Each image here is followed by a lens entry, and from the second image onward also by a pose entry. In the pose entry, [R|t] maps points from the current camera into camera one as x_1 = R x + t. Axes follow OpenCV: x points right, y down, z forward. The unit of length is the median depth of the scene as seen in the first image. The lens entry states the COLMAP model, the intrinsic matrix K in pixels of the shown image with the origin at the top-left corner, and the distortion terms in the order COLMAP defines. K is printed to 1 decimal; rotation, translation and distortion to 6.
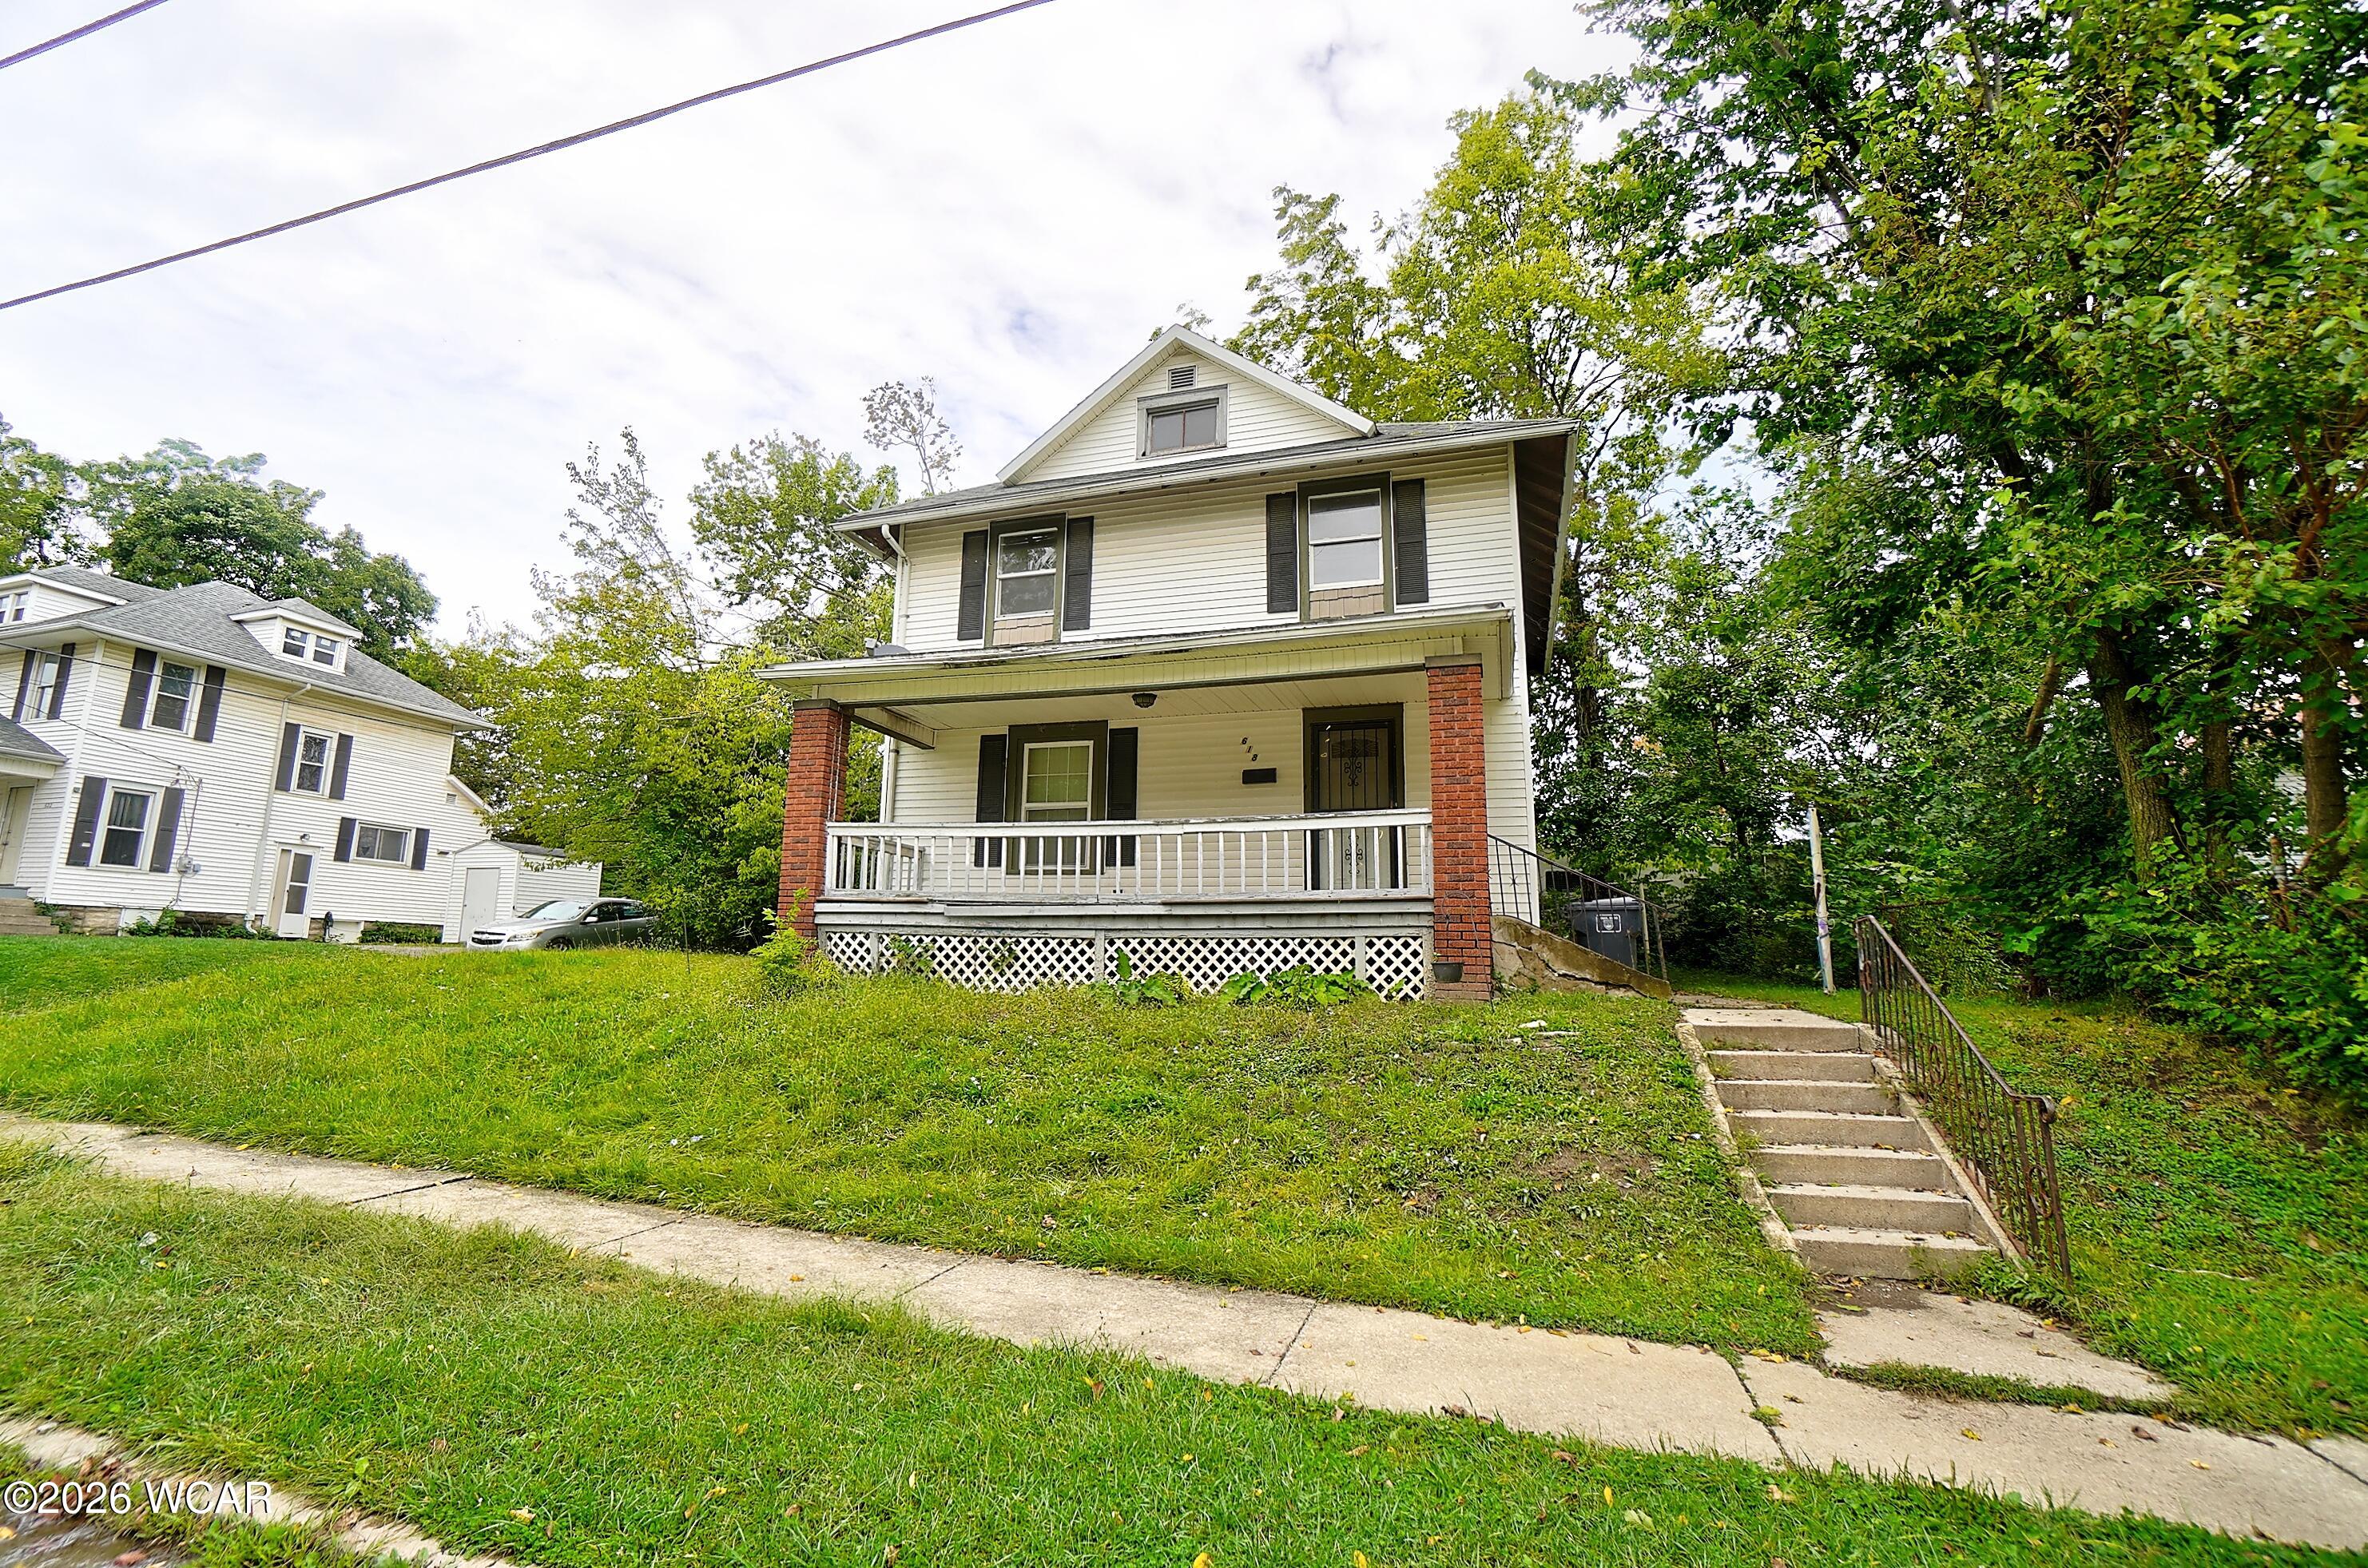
lens RADIAL K [[1041.6, 0, 1143.8], [0, 1041.6, 780.9], [0, 0, 1]] dist [-0.063512, 0.021898]
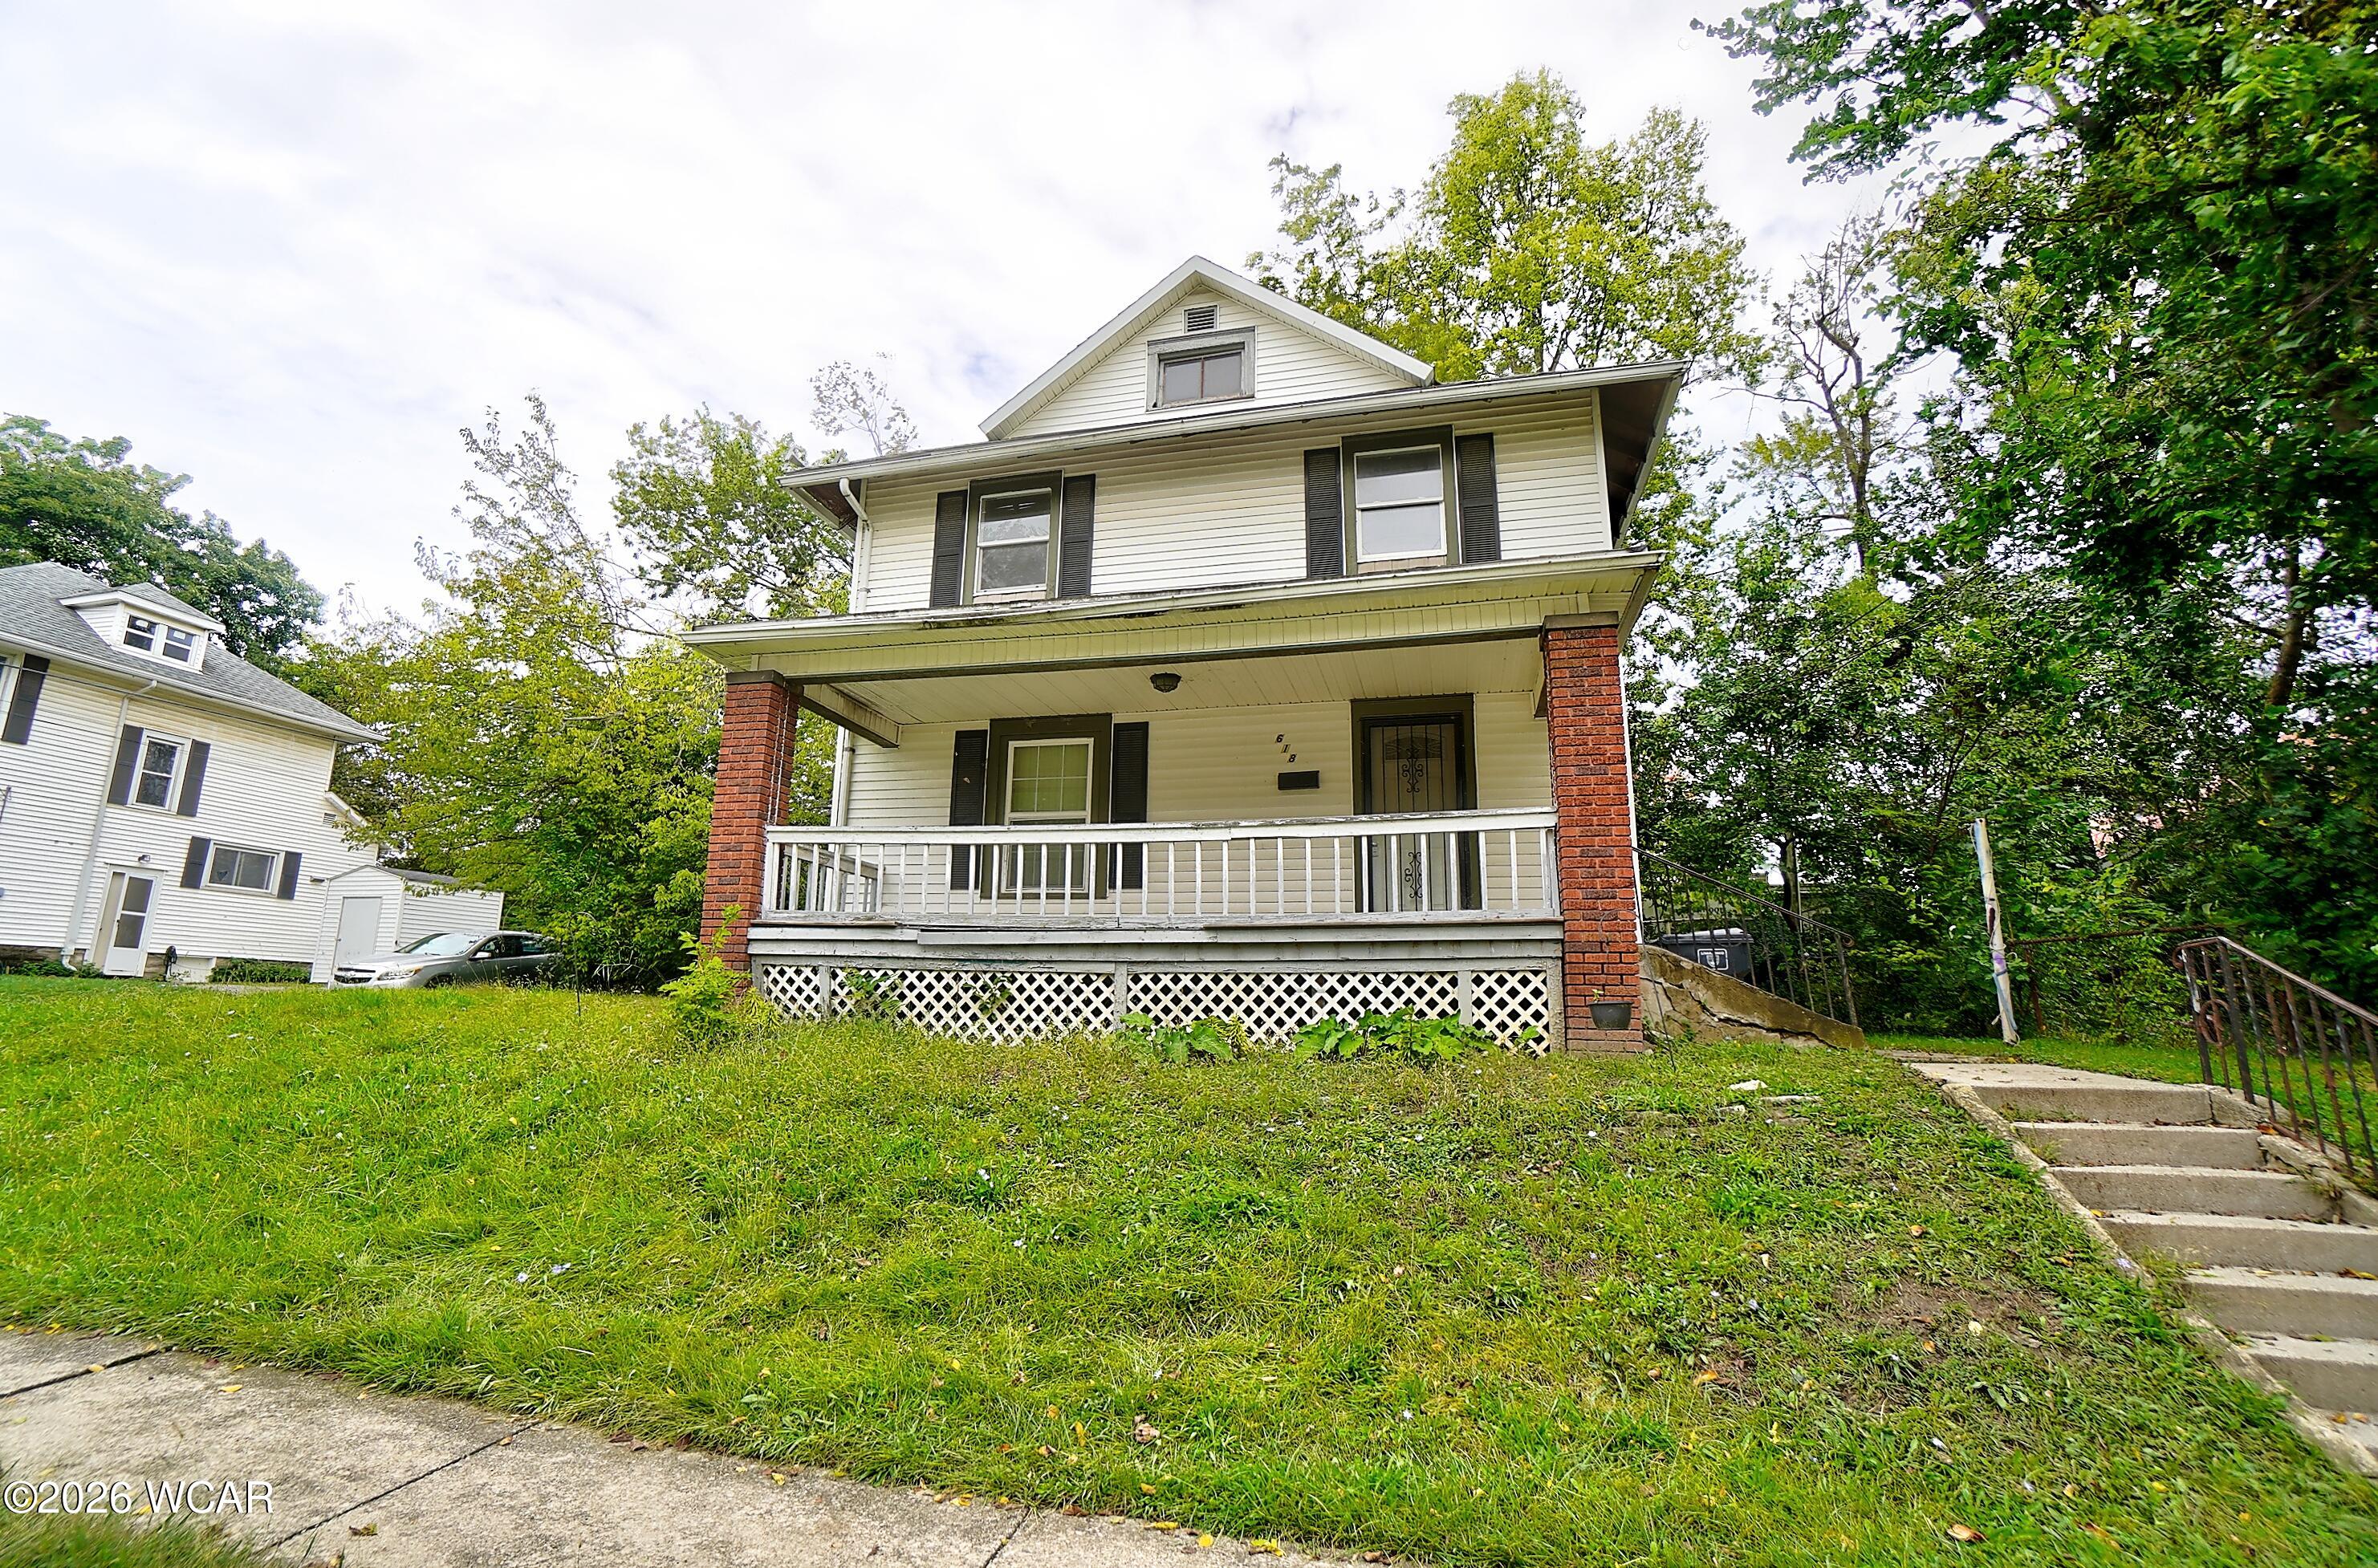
lens RADIAL K [[1052.0, 0, 1149.2], [0, 1052.0, 797.3], [0, 0, 1]] dist [-0.064072, 0.023155]
pose [[0.998094, 0.014425, 0.059997, -0.058761], [-0.012734, 0.999513, -0.028473, 0.034889], [-0.060378, 0.027654, 0.997792, 0.176718]]
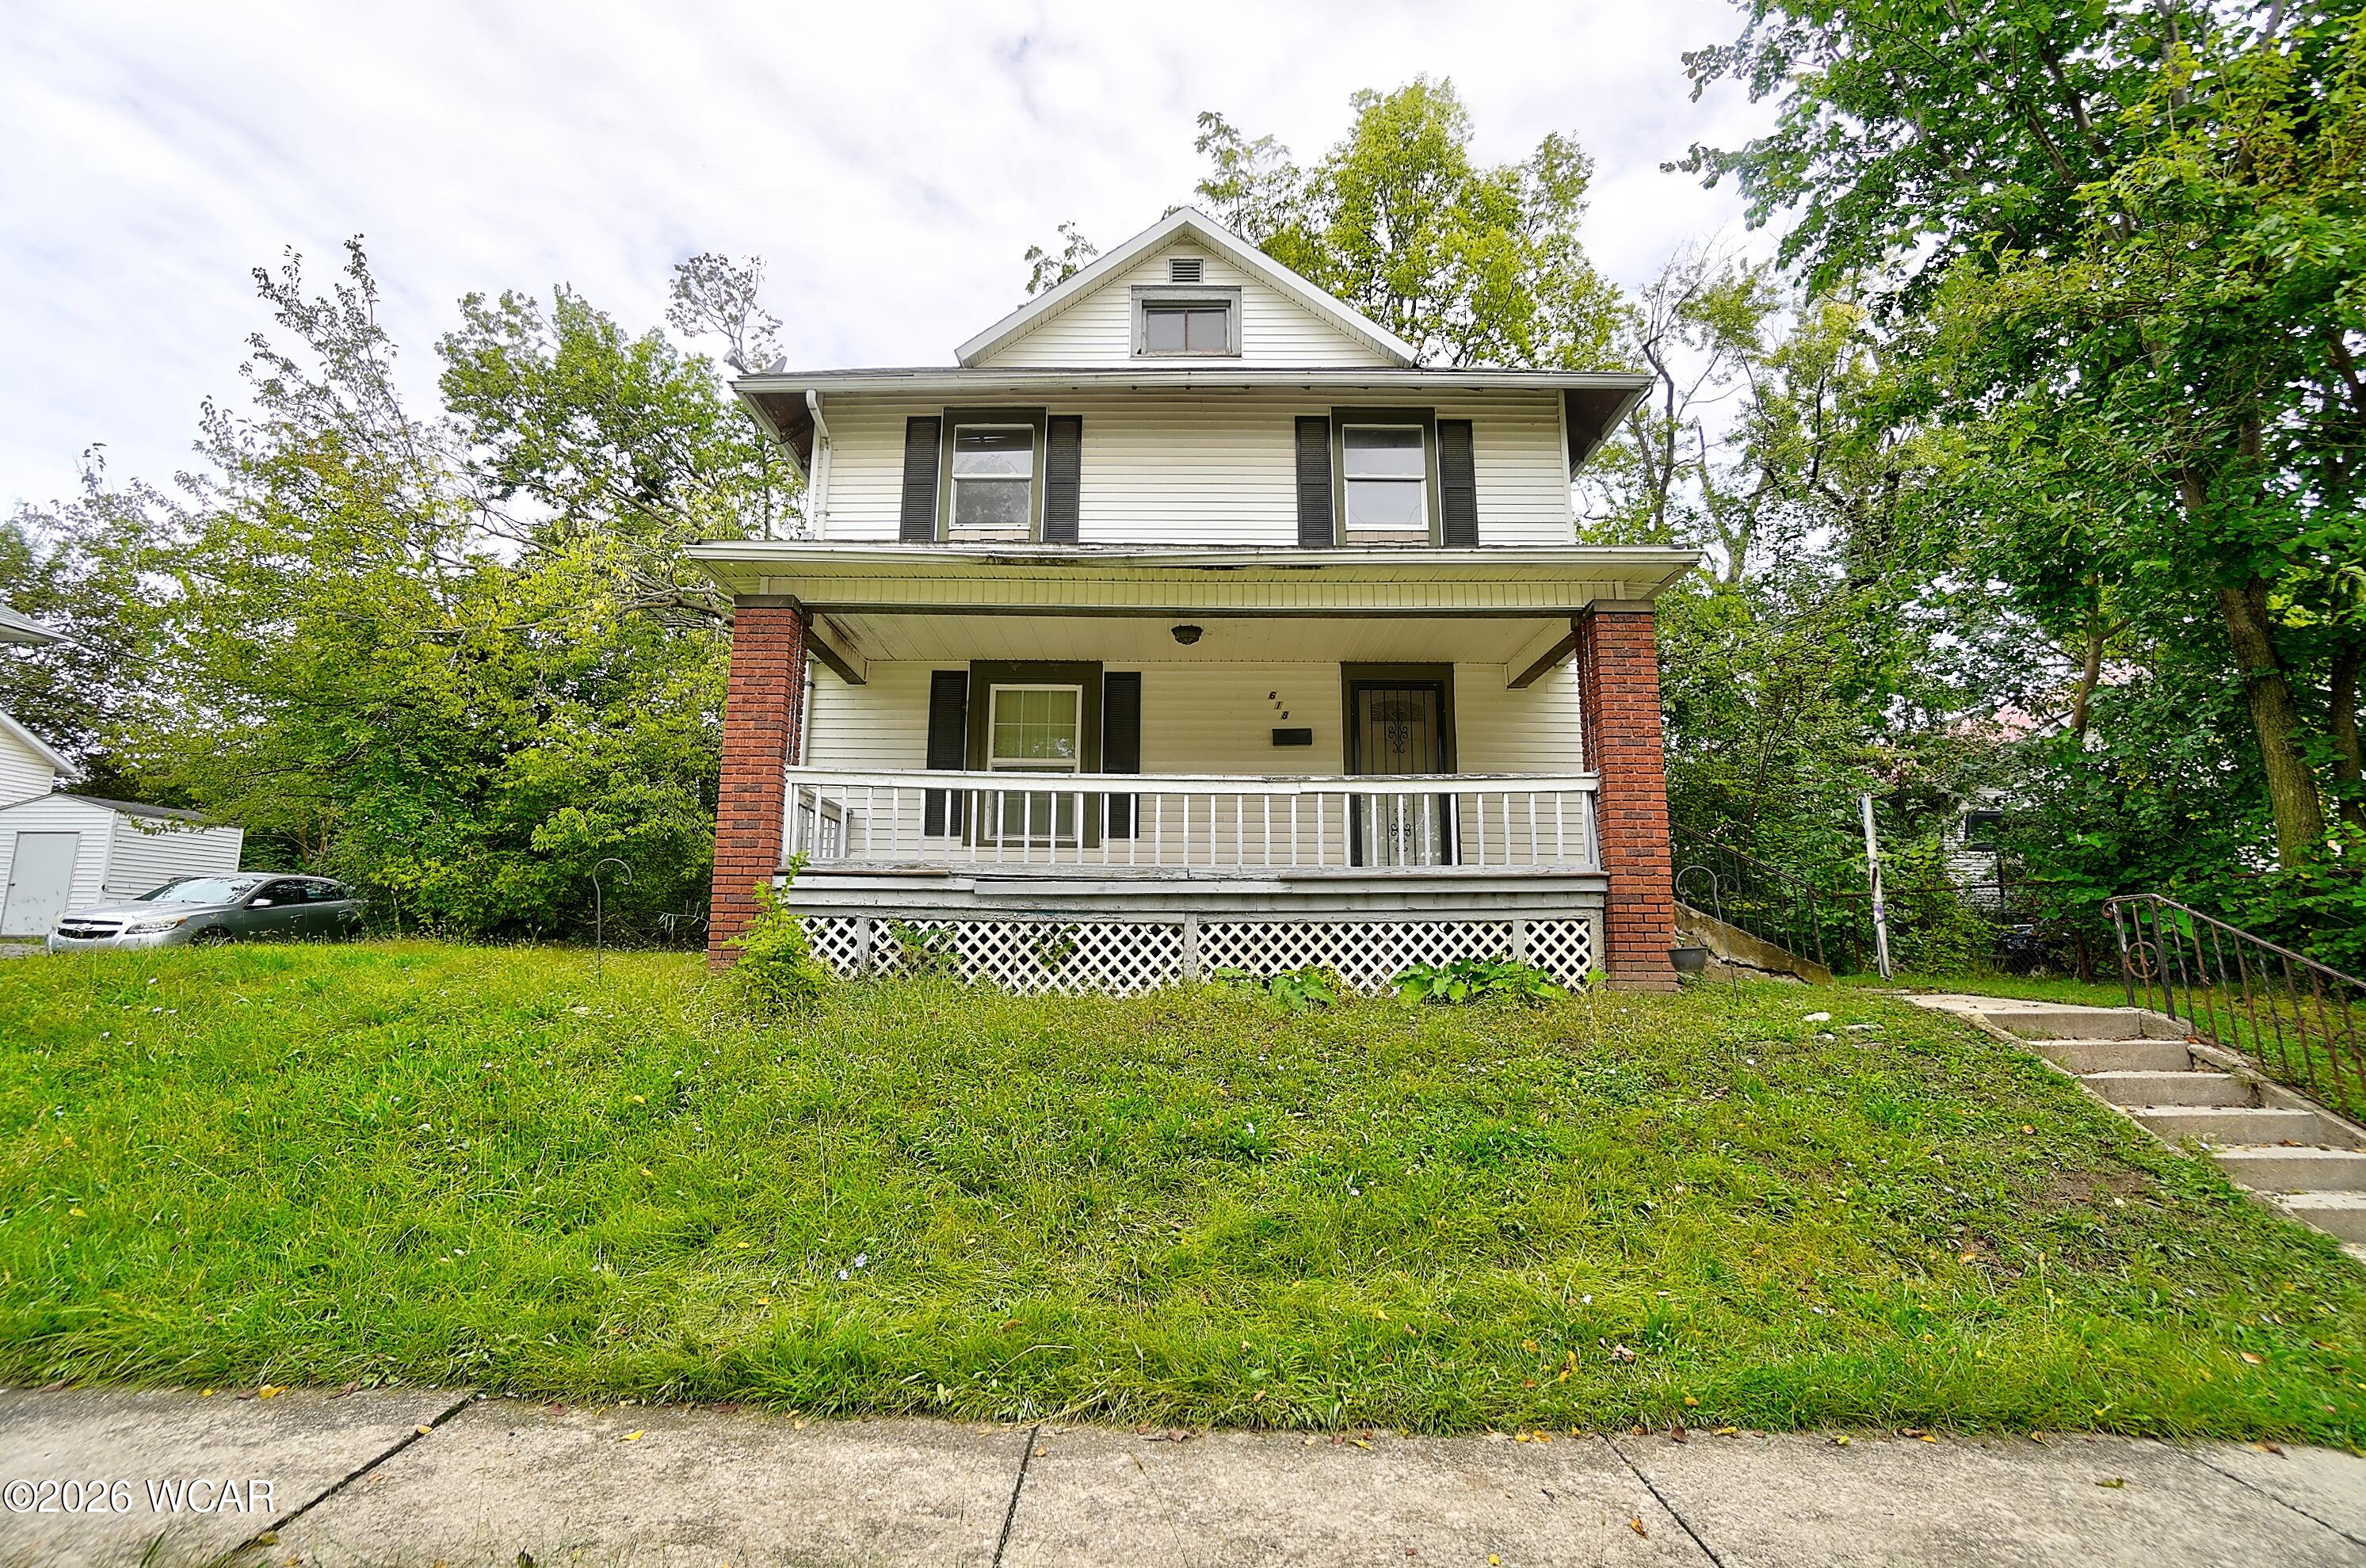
lens RADIAL K [[1038.1, 0, 1157.0], [0, 1038.1, 784.1], [0, 0, 1]] dist [-0.062927, 0.022740]
pose [[0.952852, 0.039757, 0.300819, -0.256389], [-0.042405, 0.999098, 0.002274, 0.038108], [-0.300458, -0.014923, 0.953678, 0.220042]]
